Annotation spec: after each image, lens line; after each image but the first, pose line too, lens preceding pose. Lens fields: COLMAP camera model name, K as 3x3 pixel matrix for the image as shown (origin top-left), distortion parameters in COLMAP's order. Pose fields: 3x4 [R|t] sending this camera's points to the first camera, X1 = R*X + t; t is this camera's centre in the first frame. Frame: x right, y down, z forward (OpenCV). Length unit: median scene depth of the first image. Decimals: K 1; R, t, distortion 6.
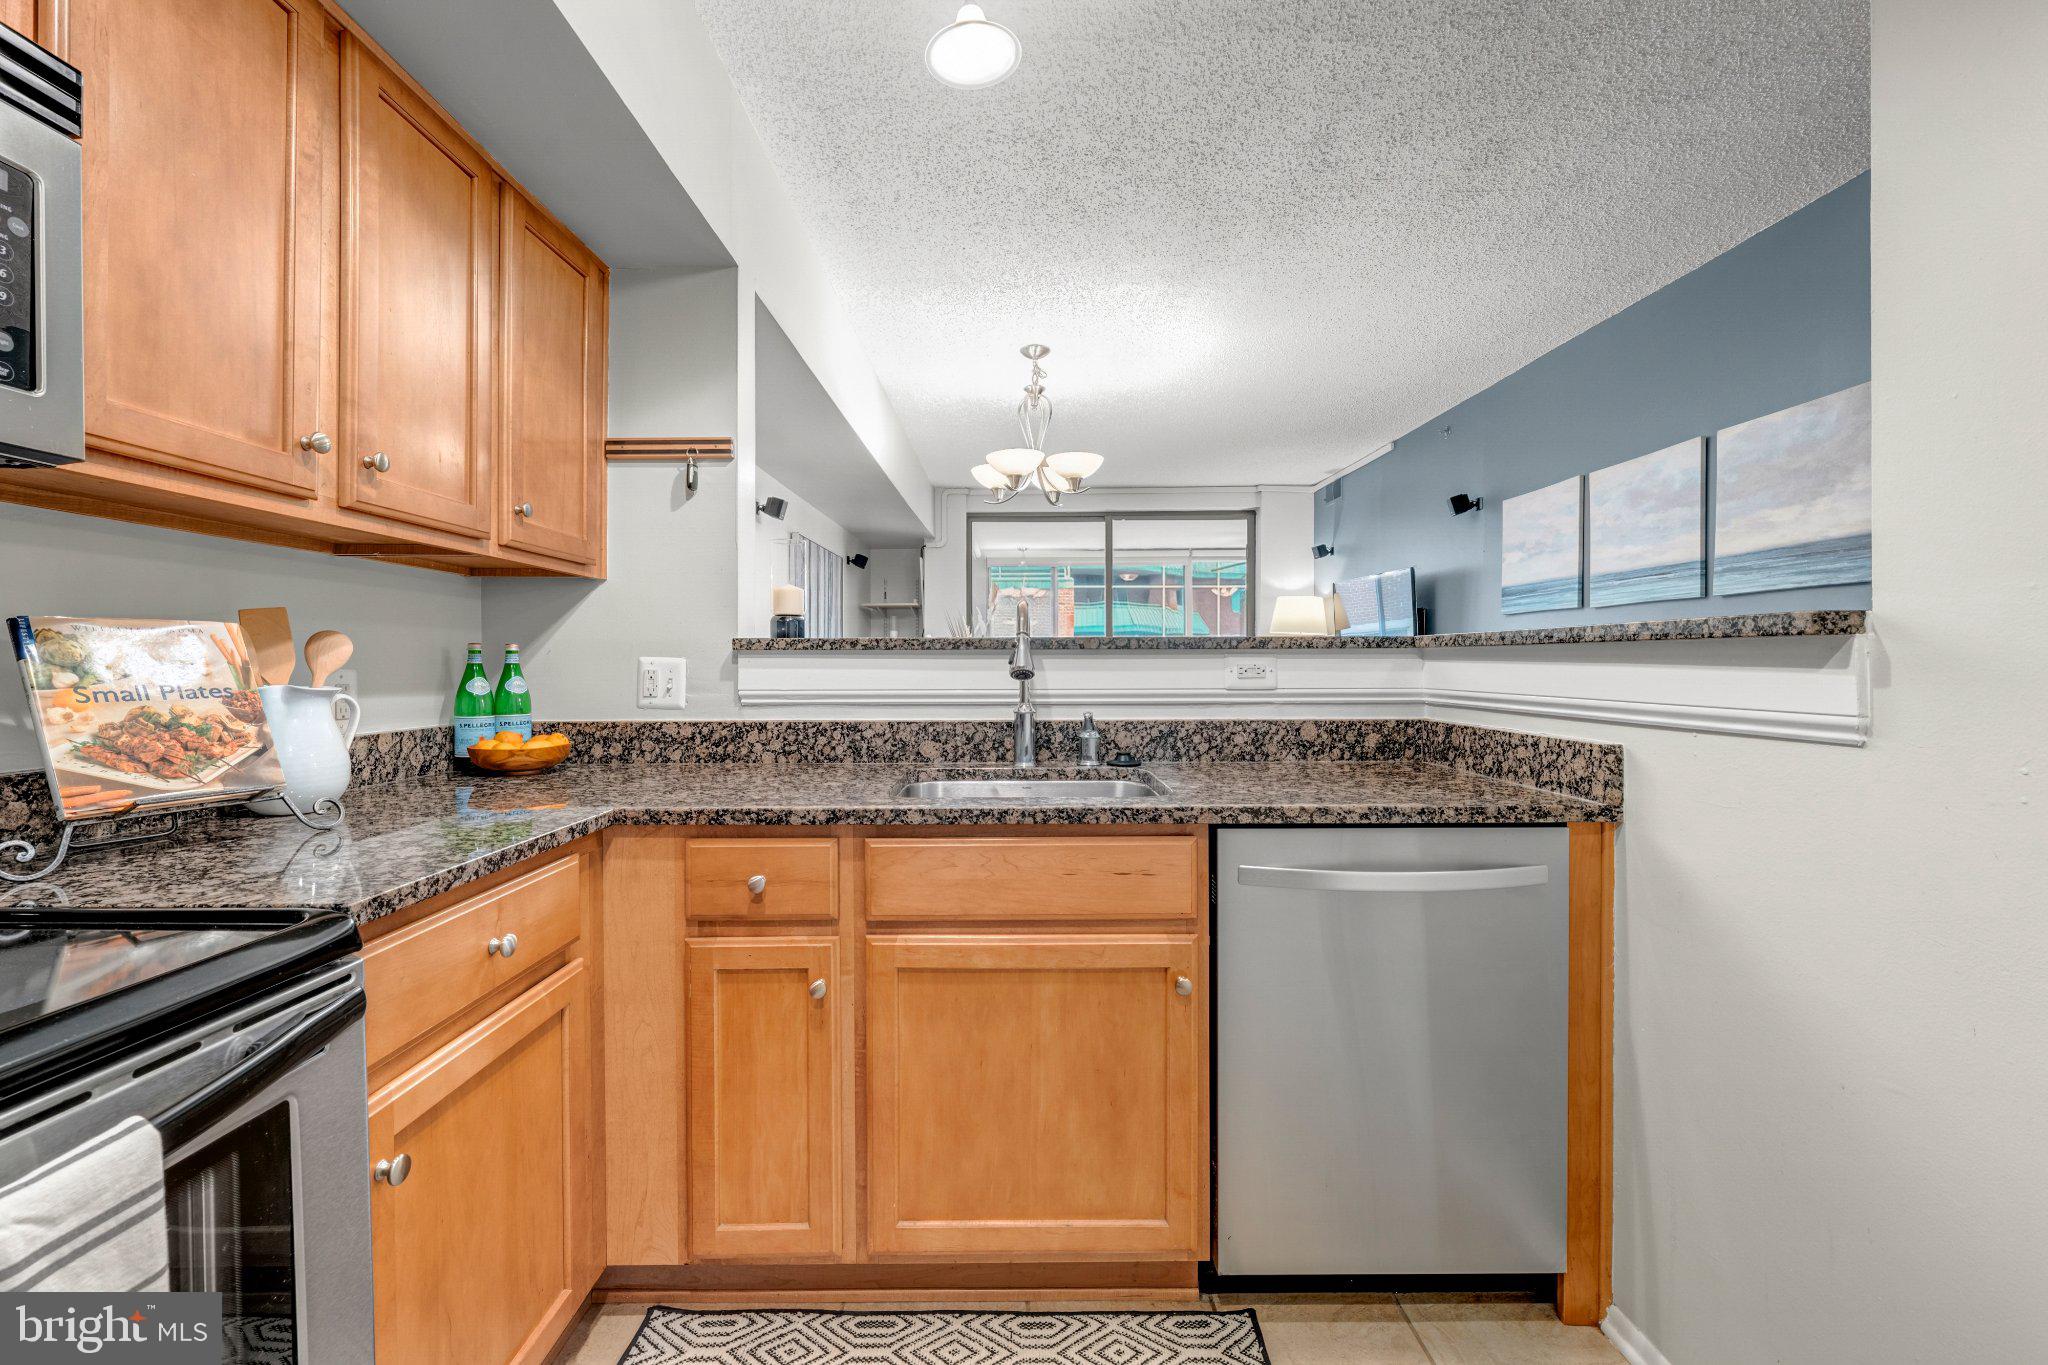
lens RADIAL K [[821.1, 0, 1020.0], [0, 821.1, 673.8], [0, 0, 1]] dist [-0.002072, -0.000112]
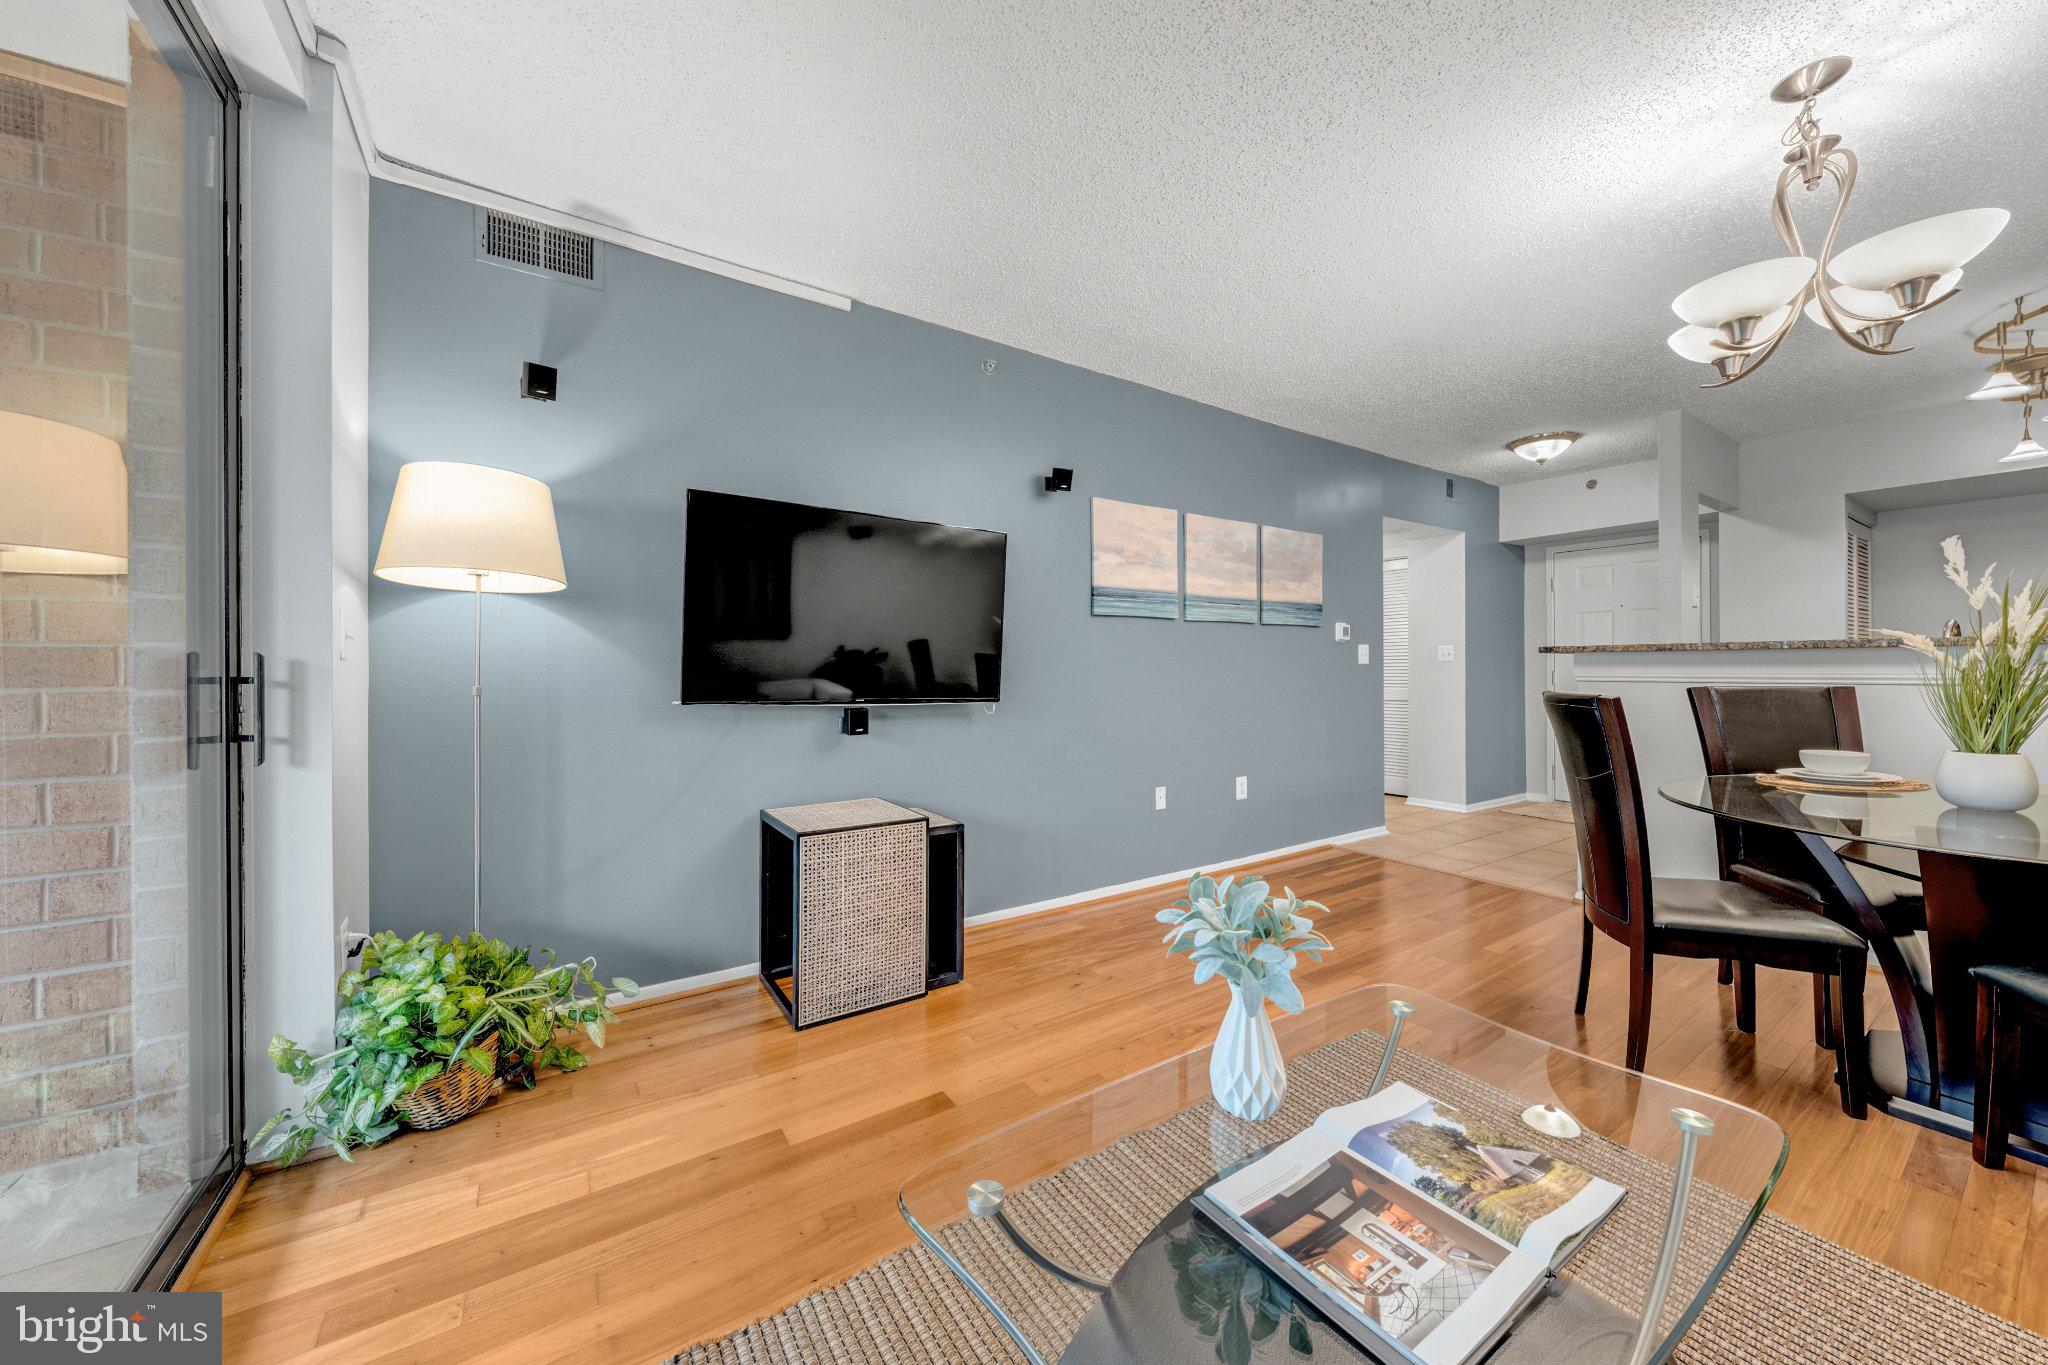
lens RADIAL K [[733.1, 0, 1017.2], [0, 733.1, 661.0], [0, 0, 1]] dist [-0.003275, -0.000164]
pose [[-0.539962, 0.013825, 0.841576, -0.188935], [0.017779, 0.999829, -0.005017, -0.030785], [-0.841502, 0.012254, -0.540115, 3.268640]]
